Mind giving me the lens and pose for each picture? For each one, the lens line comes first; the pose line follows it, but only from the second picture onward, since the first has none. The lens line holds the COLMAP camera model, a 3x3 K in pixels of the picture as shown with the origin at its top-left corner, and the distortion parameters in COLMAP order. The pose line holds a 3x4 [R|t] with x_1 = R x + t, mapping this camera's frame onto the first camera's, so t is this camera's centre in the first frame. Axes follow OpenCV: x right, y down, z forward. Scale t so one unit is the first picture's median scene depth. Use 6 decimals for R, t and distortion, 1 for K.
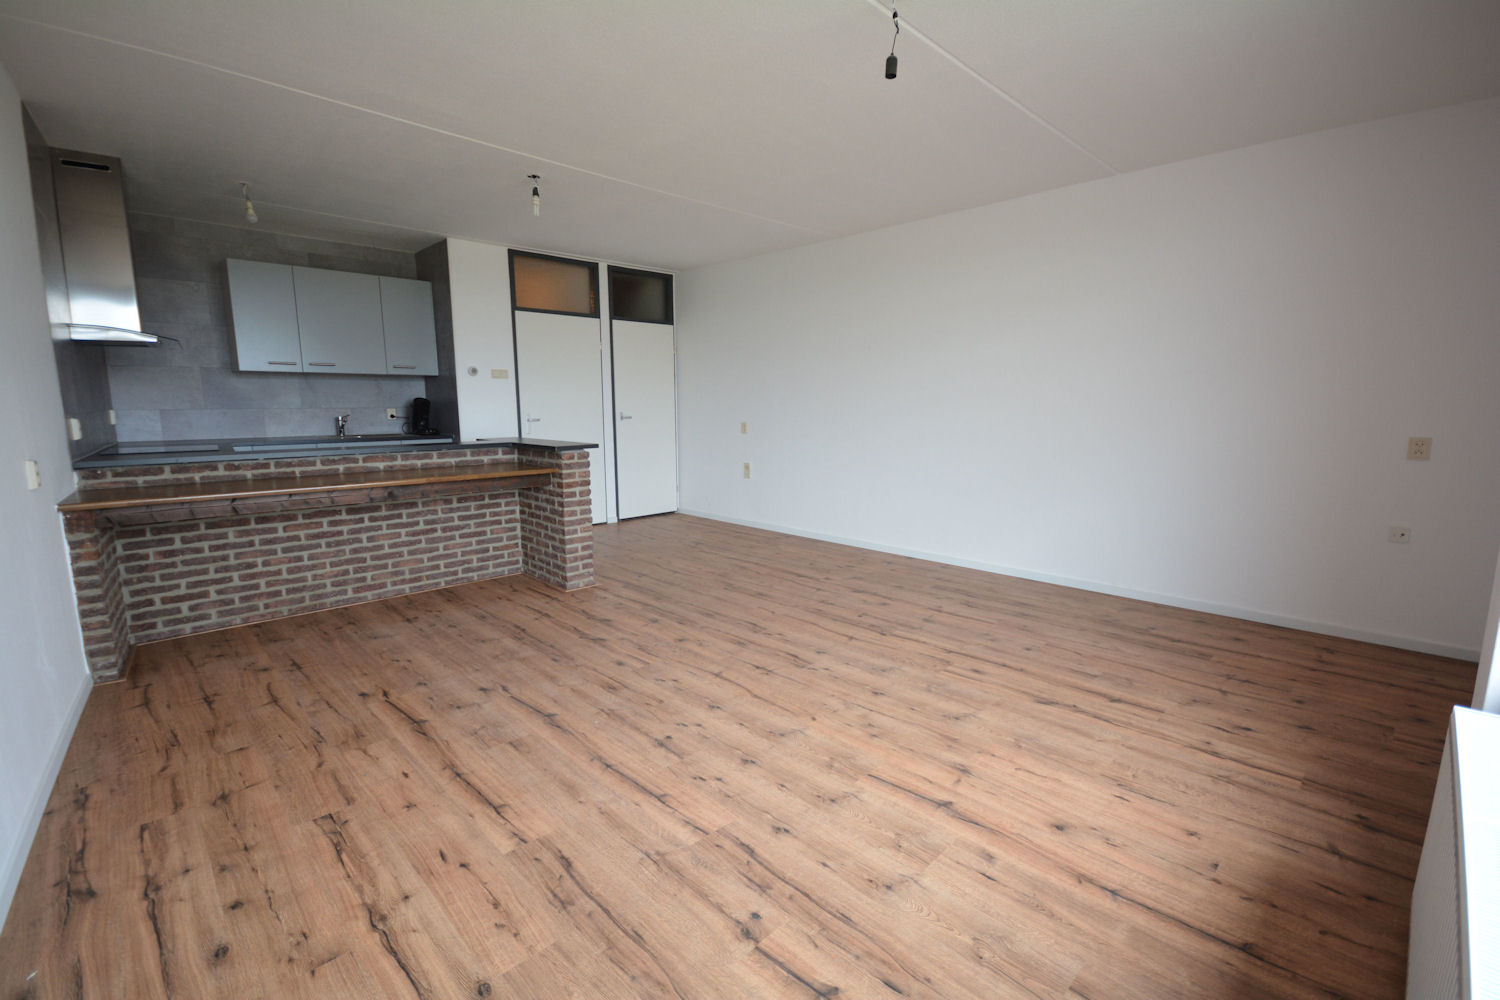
lens RADIAL K [[655.4, 0, 750.0], [0, 655.4, 500.0], [0, 0, 1]] dist [0.000926, 0.000102]
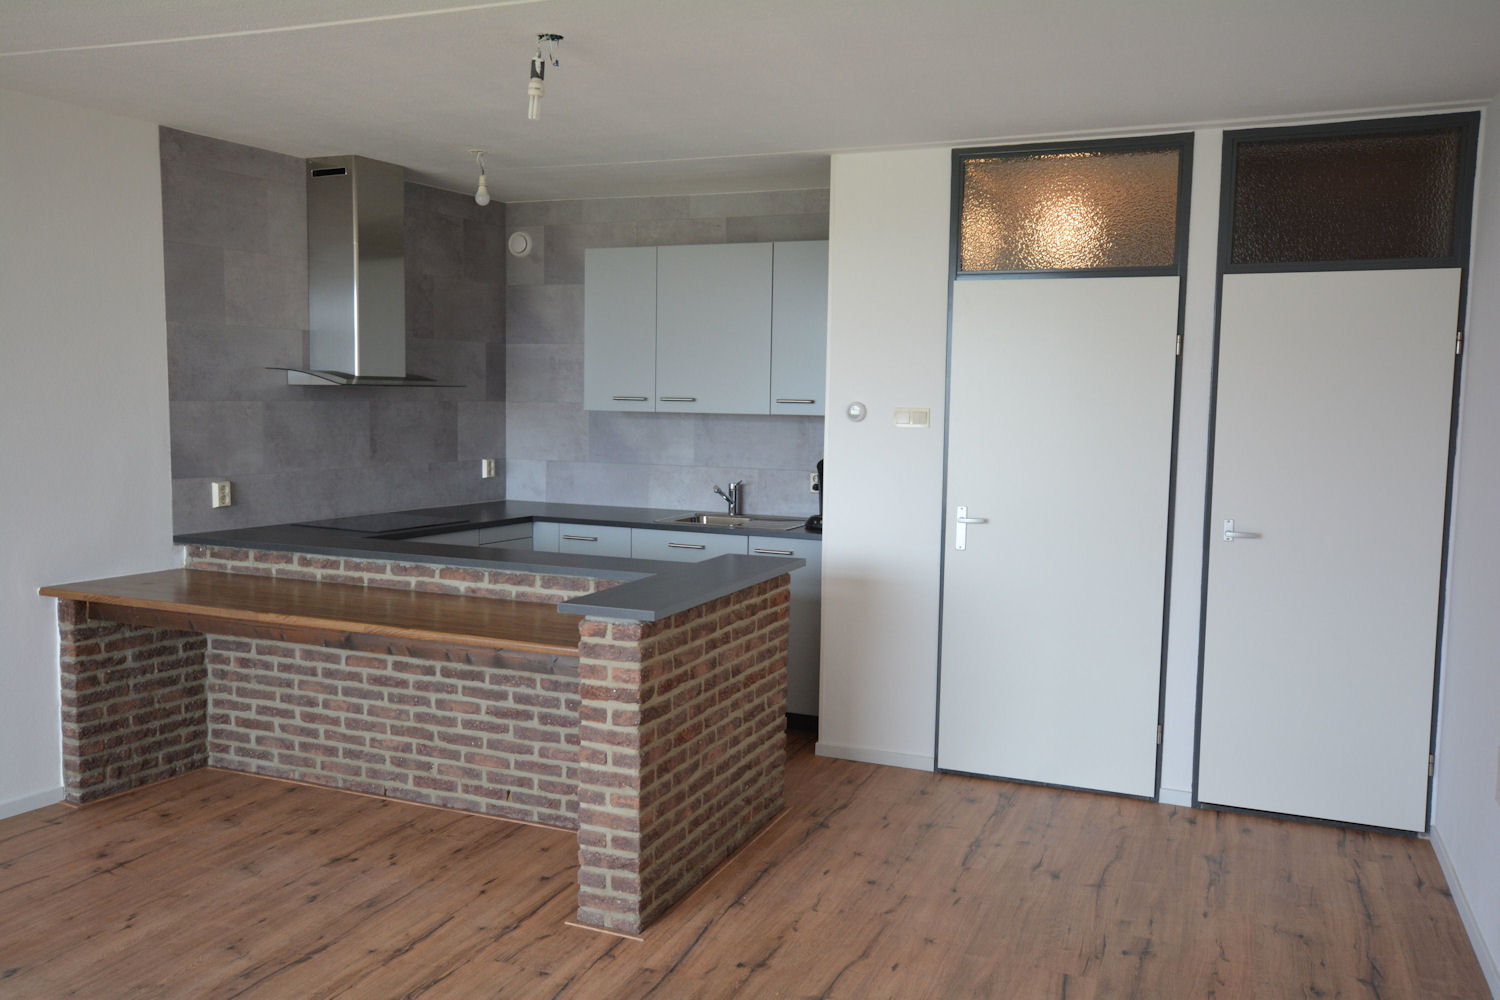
lens RADIAL K [[1228.4, 0, 750.0], [0, 1228.4, 500.0], [0, 0, 1]] dist [0.016709, 0.012462]
pose [[0.389014, 0.090553, -0.916770, 0.548140], [-0.154567, 0.987466, 0.031948, -0.205333], [0.908172, 0.129274, 0.398135, 0.786950]]
